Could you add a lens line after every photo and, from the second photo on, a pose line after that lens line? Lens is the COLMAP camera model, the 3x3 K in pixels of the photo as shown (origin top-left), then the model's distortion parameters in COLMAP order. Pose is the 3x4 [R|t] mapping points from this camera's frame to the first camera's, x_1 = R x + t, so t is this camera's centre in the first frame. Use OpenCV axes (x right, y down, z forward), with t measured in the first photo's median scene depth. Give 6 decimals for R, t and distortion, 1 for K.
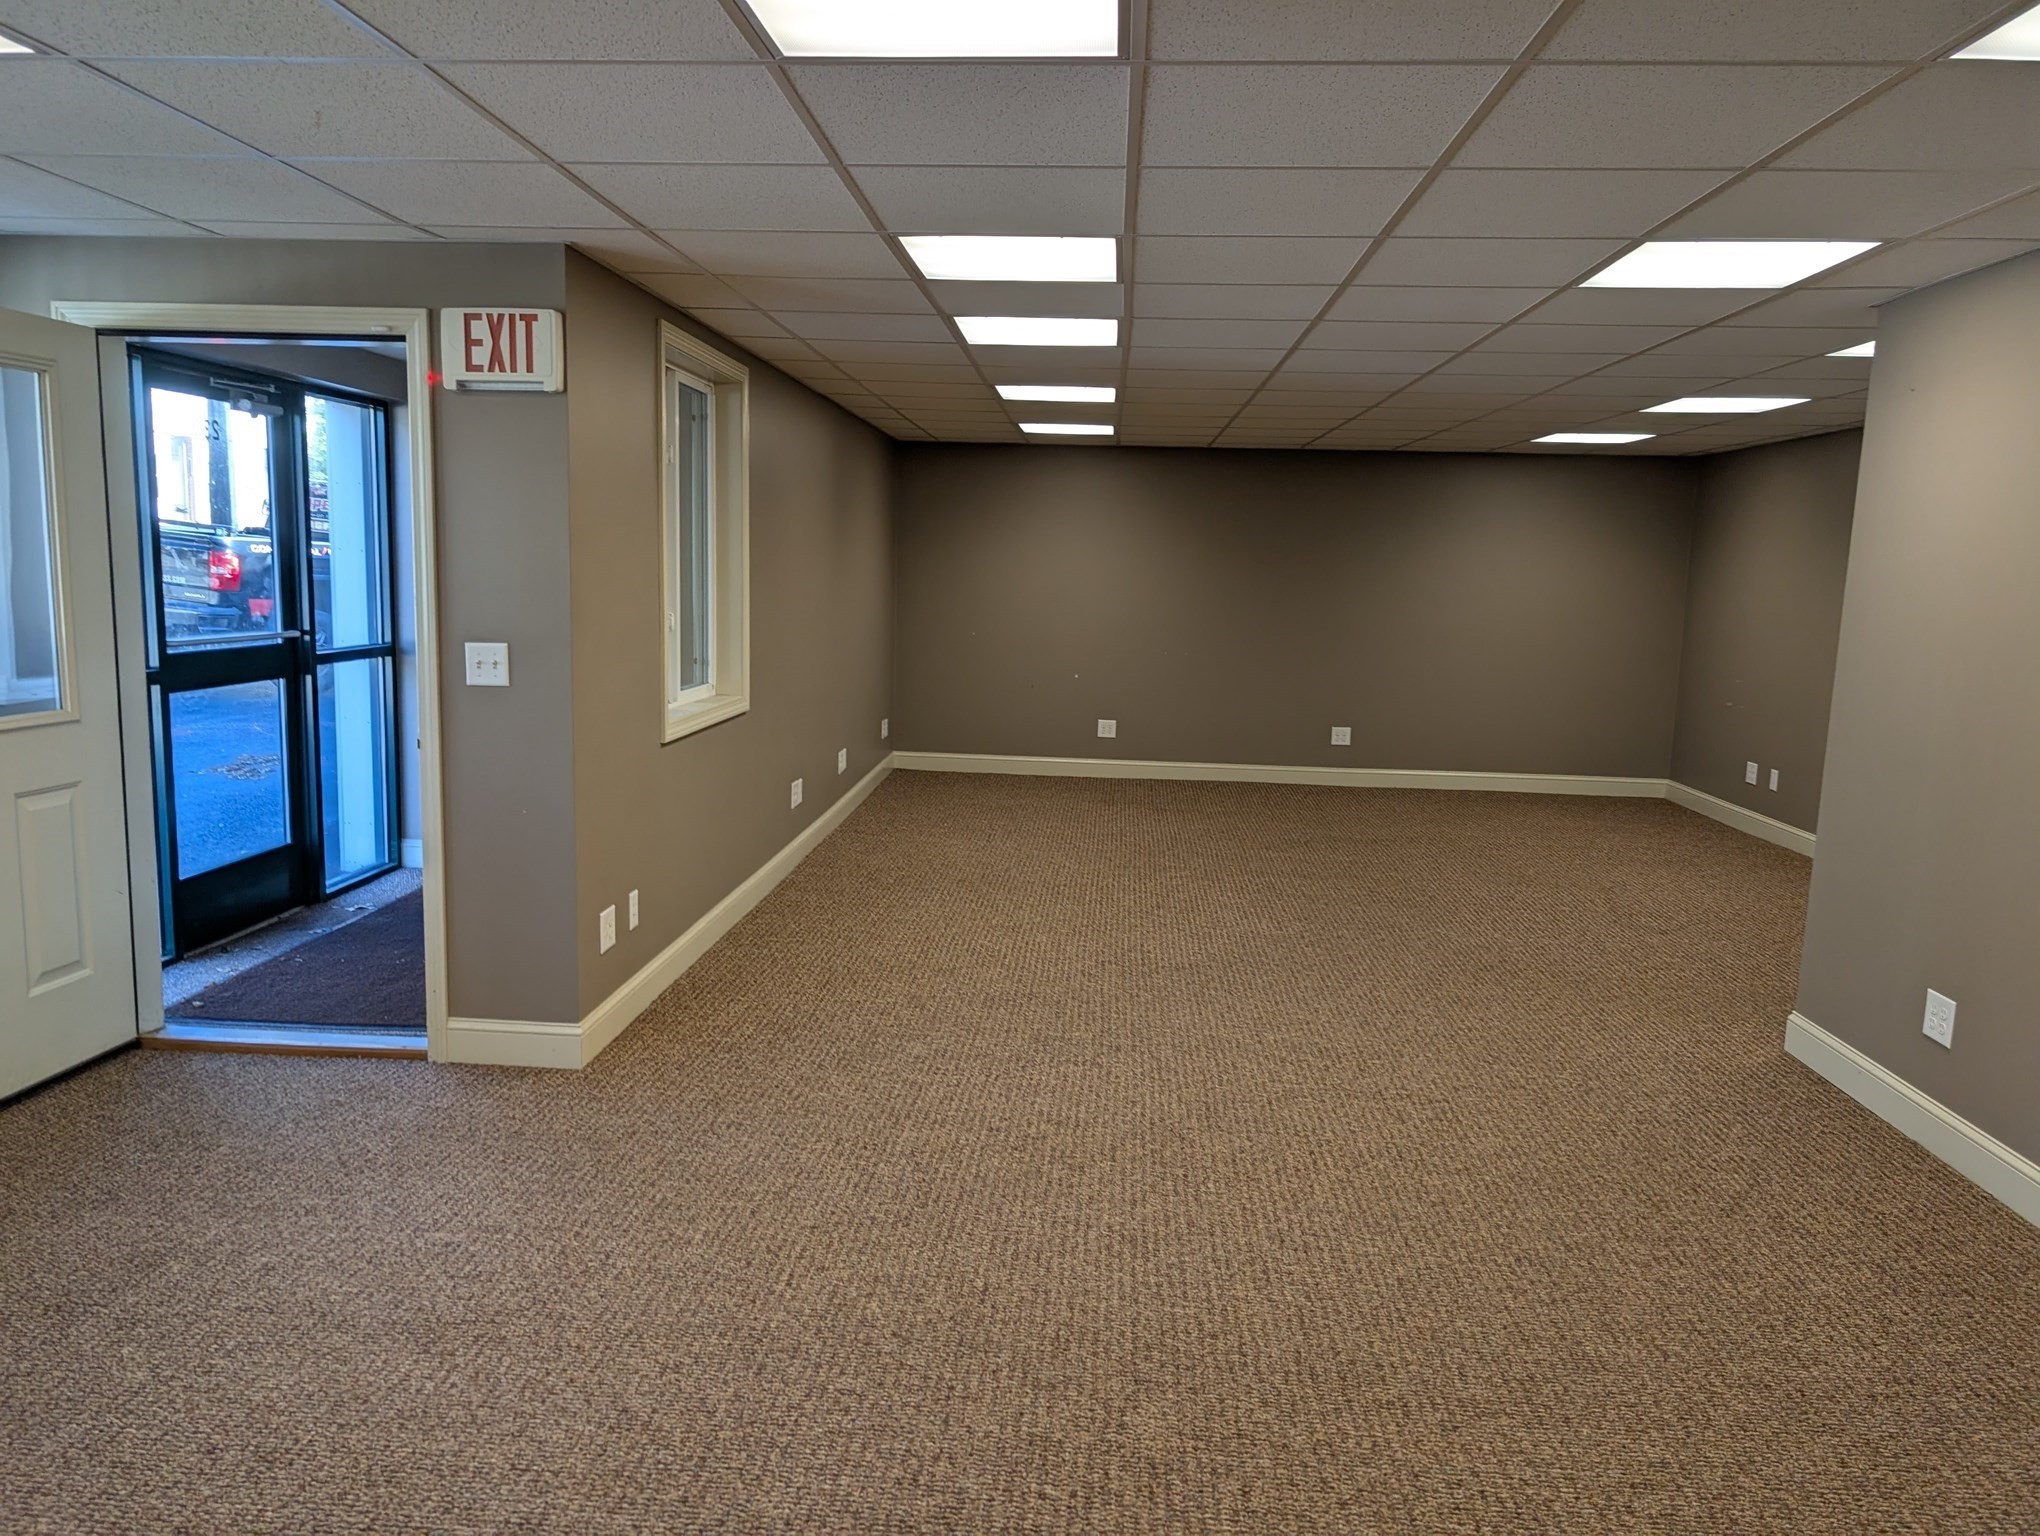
lens RADIAL K [[1464.9, 0, 1006.7], [0, 1464.9, 775.6], [0, 0, 1]] dist [0.036610, -0.023386]
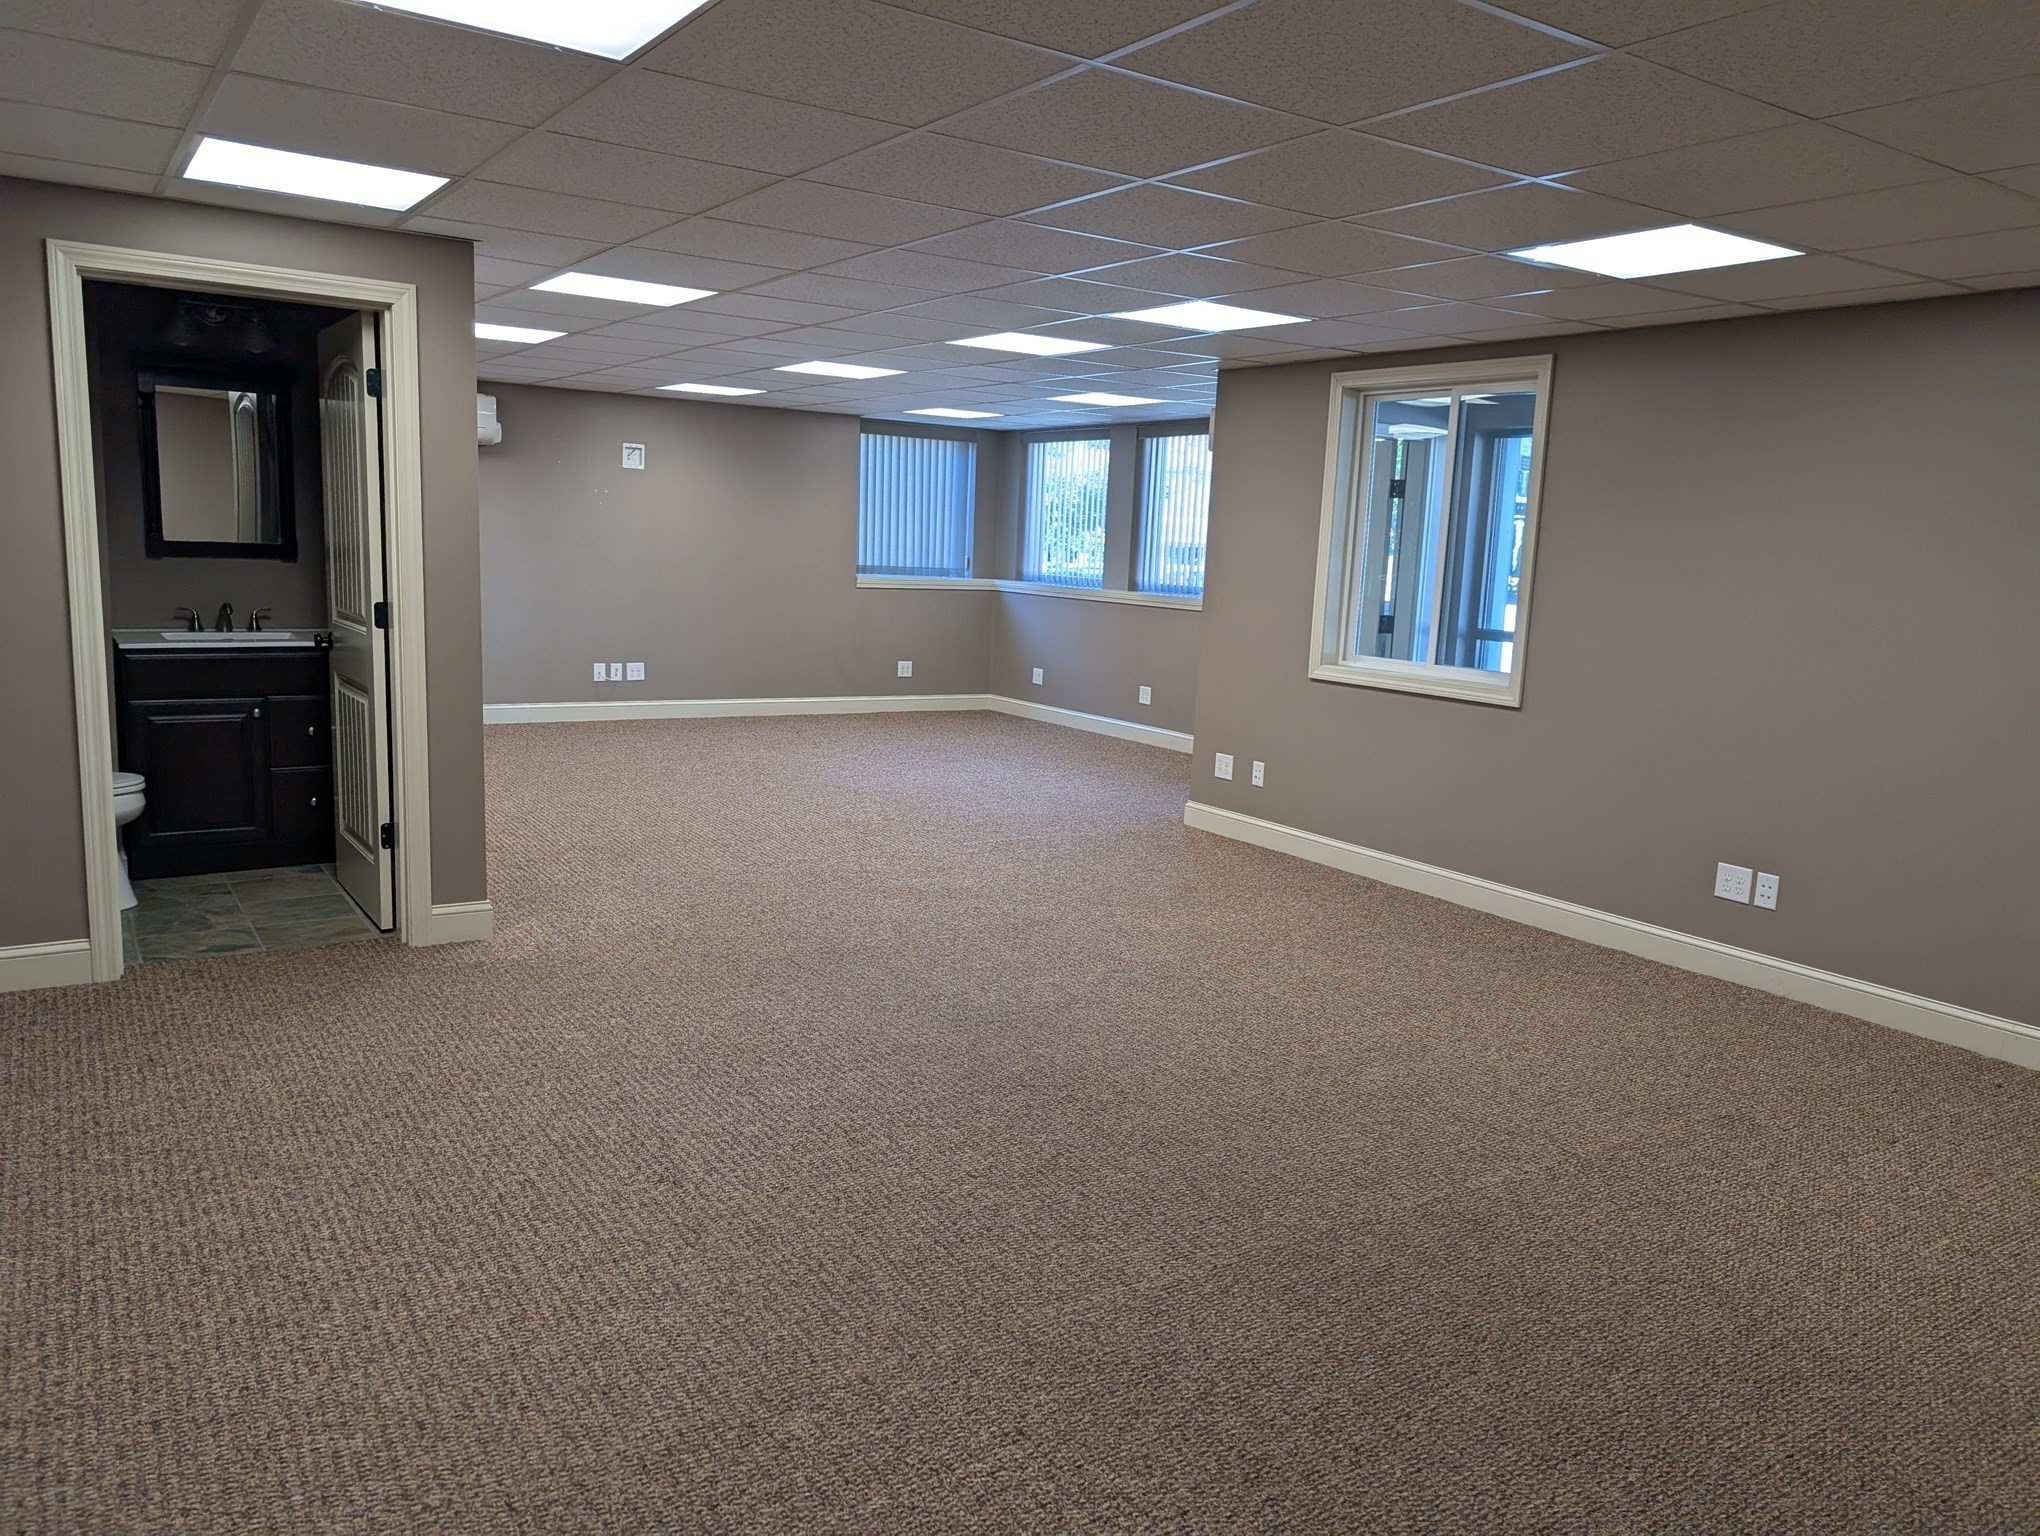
lens RADIAL K [[1464.9, 0, 1006.7], [0, 1464.9, 775.6], [0, 0, 1]] dist [0.036610, -0.023386]
pose [[-0.785370, 0.034670, -0.618055, 1.046741], [-0.158035, 0.954116, 0.254339, -0.296890], [0.598514, 0.297424, -0.743855, 2.329958]]
